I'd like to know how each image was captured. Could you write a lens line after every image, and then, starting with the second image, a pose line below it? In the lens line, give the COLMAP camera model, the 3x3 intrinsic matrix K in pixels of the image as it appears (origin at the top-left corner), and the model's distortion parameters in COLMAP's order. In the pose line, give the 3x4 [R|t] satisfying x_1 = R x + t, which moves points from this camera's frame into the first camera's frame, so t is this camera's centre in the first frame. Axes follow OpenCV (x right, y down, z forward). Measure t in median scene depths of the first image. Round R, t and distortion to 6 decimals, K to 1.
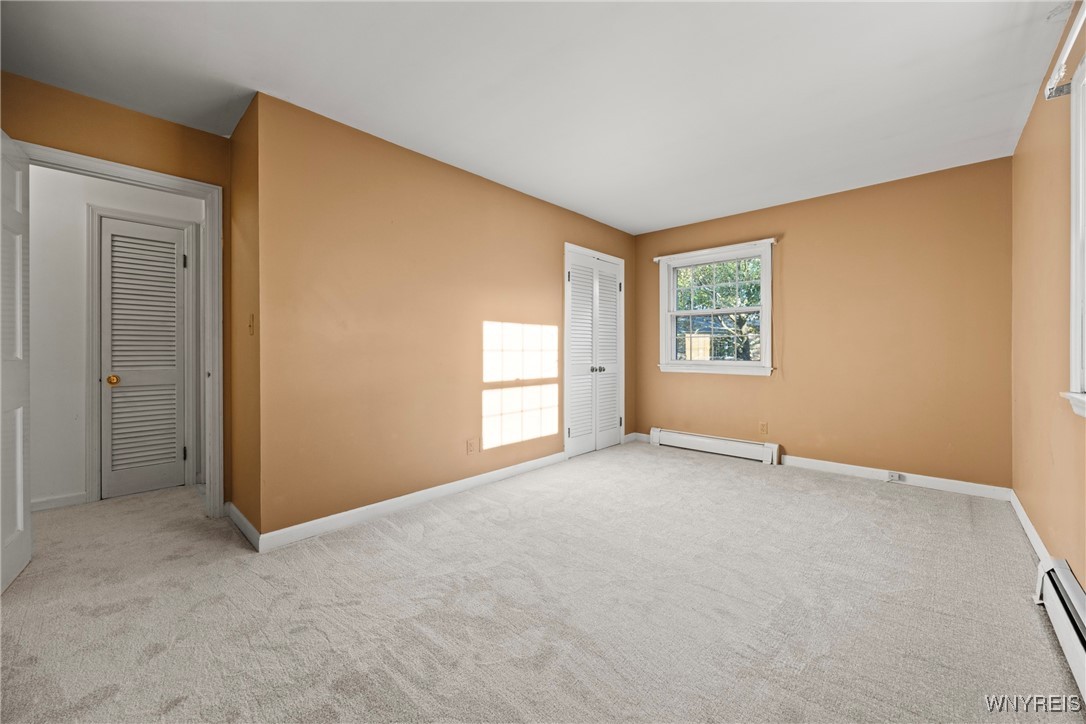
lens RADIAL K [[424.0, 0, 545.2], [0, 424.0, 353.4], [0, 0, 1]] dist [-0.000579, -0.000025]
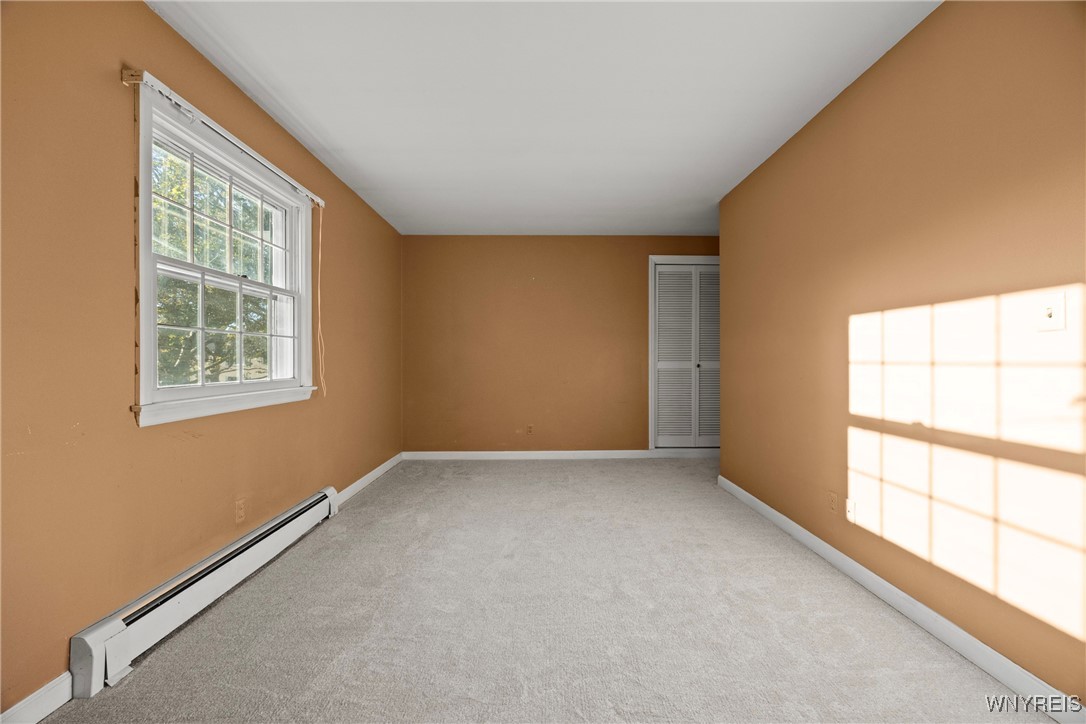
lens RADIAL K [[424.0, 0, 545.1], [0, 424.0, 360.3], [0, 0, 1]] dist [-0.000579, -0.000025]
pose [[-0.725990, -0.000467, -0.687705, 0.588151], [-0.007518, 0.999945, 0.007258, -0.010985], [0.687664, 0.010439, -0.725954, 1.101325]]
